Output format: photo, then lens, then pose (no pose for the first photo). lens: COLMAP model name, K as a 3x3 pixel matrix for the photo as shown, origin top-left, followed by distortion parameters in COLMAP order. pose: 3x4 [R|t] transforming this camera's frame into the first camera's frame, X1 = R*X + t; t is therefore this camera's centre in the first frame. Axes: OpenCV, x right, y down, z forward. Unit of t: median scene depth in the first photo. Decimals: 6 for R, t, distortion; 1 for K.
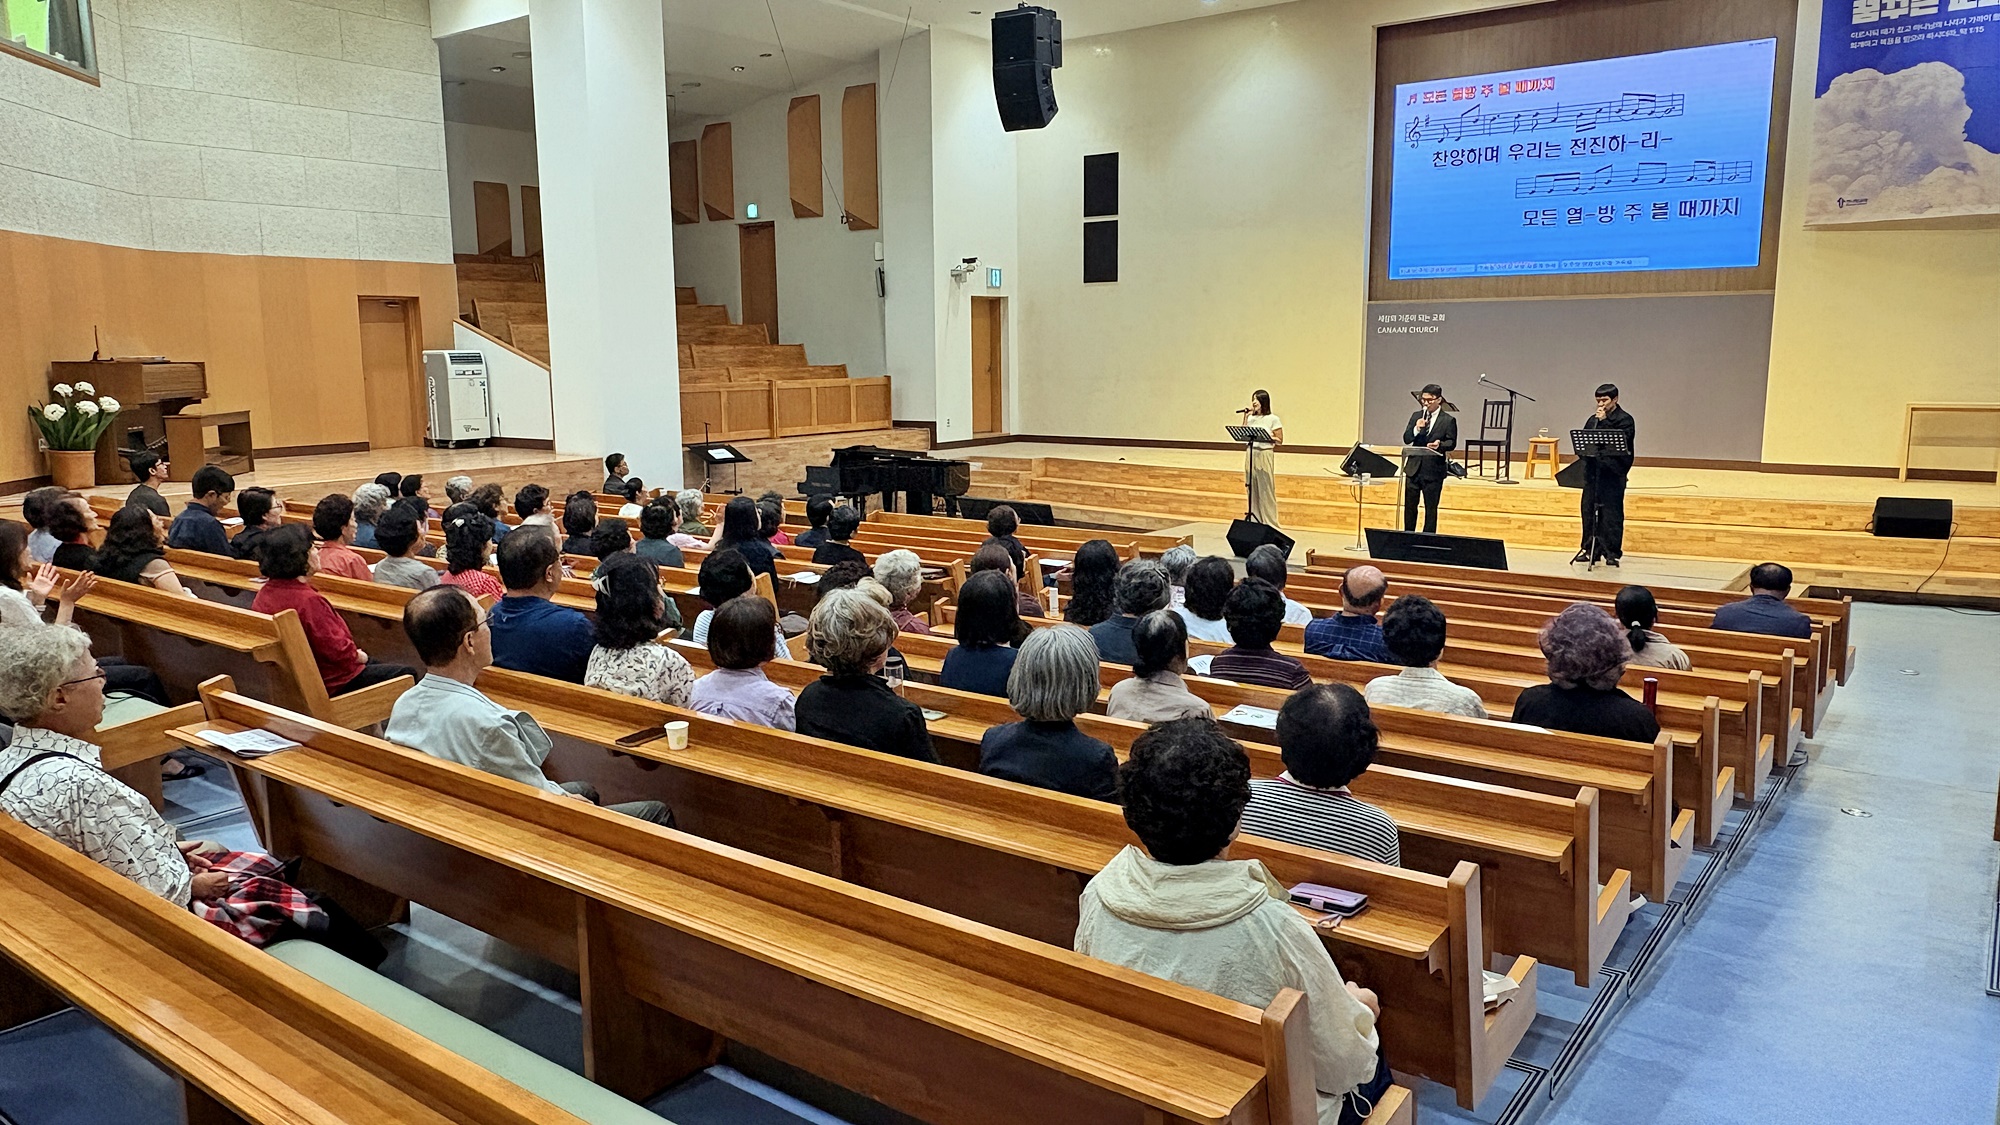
lens RADIAL K [[1368.5, 0, 1000.3], [0, 1368.5, 558.0], [0, 0, 1]] dist [-0.001165, -0.000191]
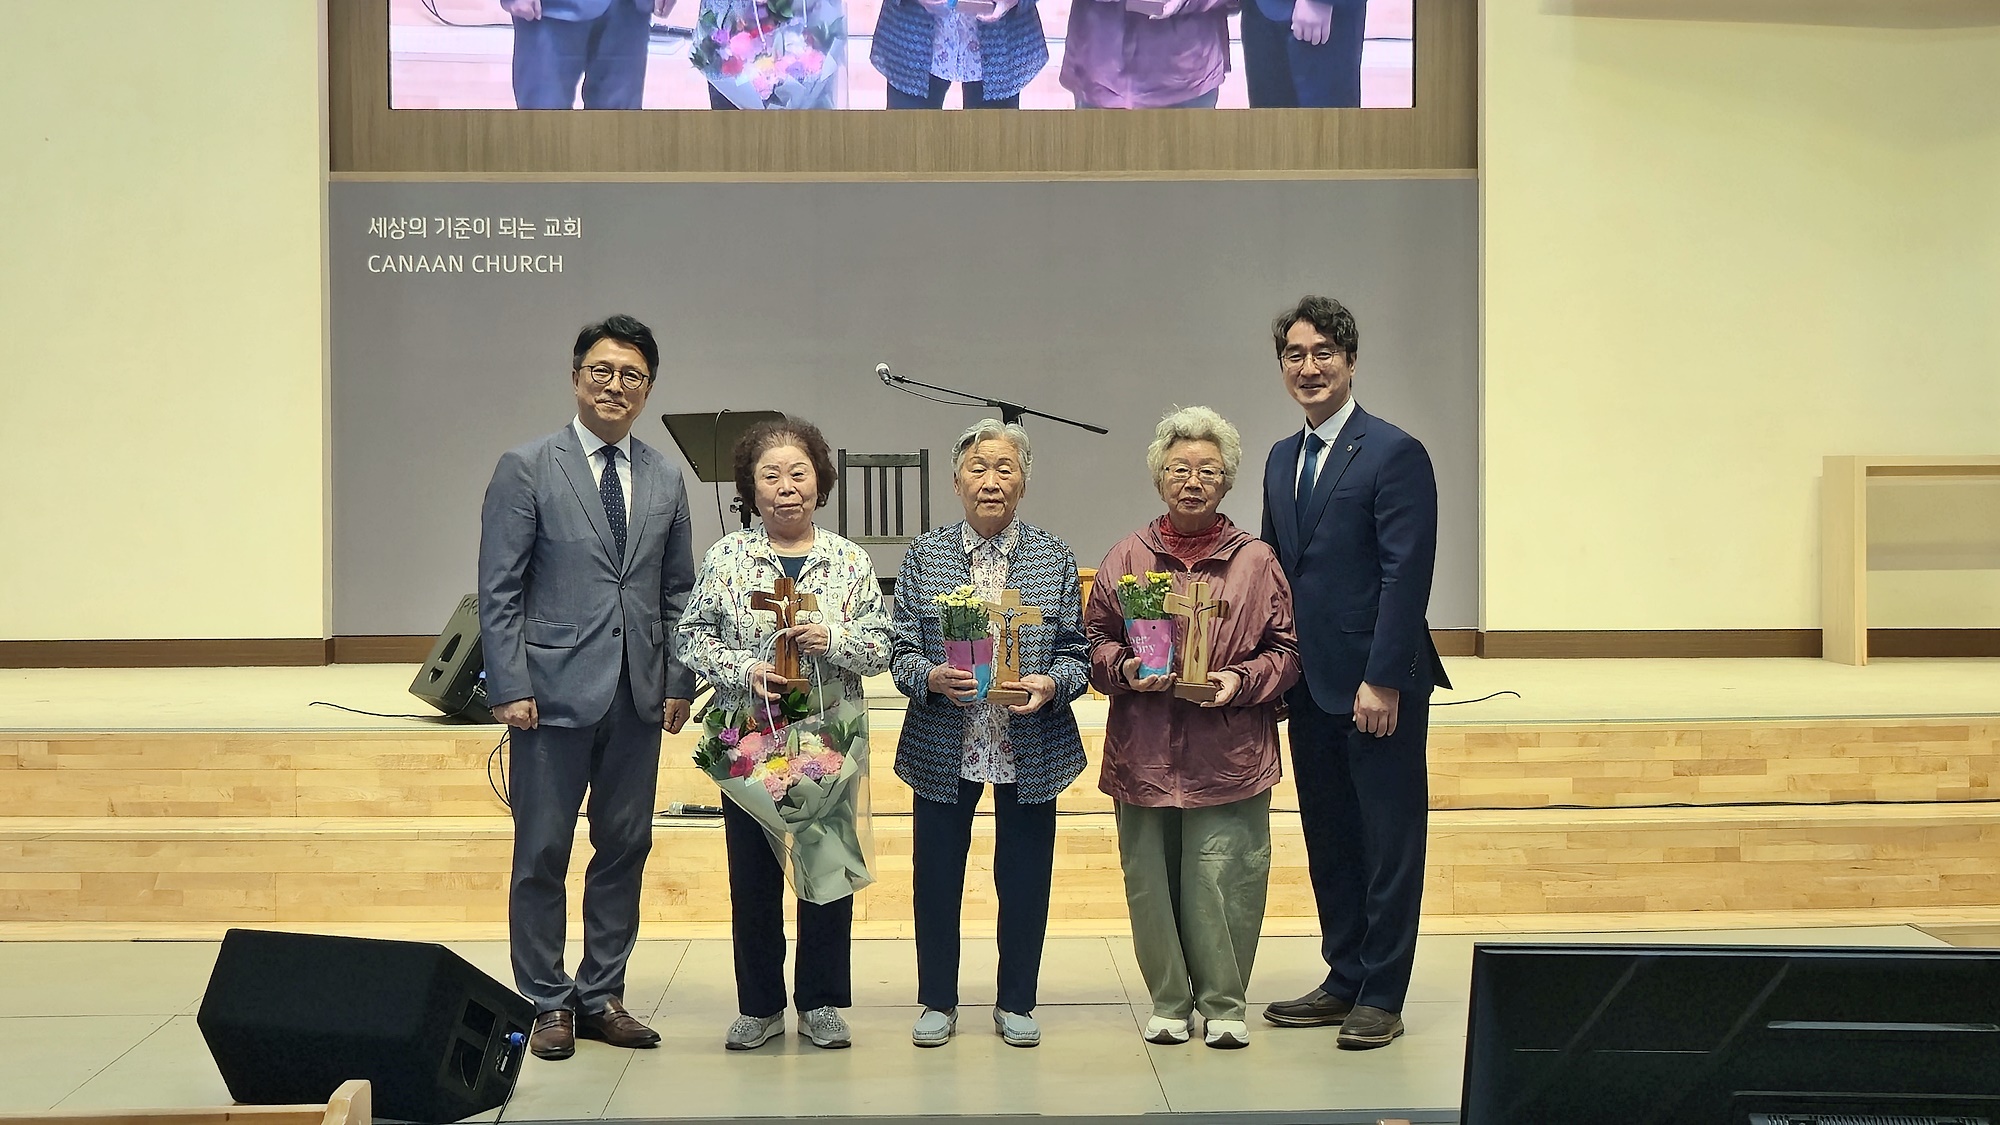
lens RADIAL K [[2717.5, 0, 999.4], [0, 2717.5, 558.7], [0, 0, 1]] dist [0.026482, 0.000000]
pose [[0.791107, -0.007765, 0.611628, 0.012443], [0.091276, 0.990223, -0.105488, -0.026242], [-0.604829, 0.139279, 0.784081, 0.533338]]
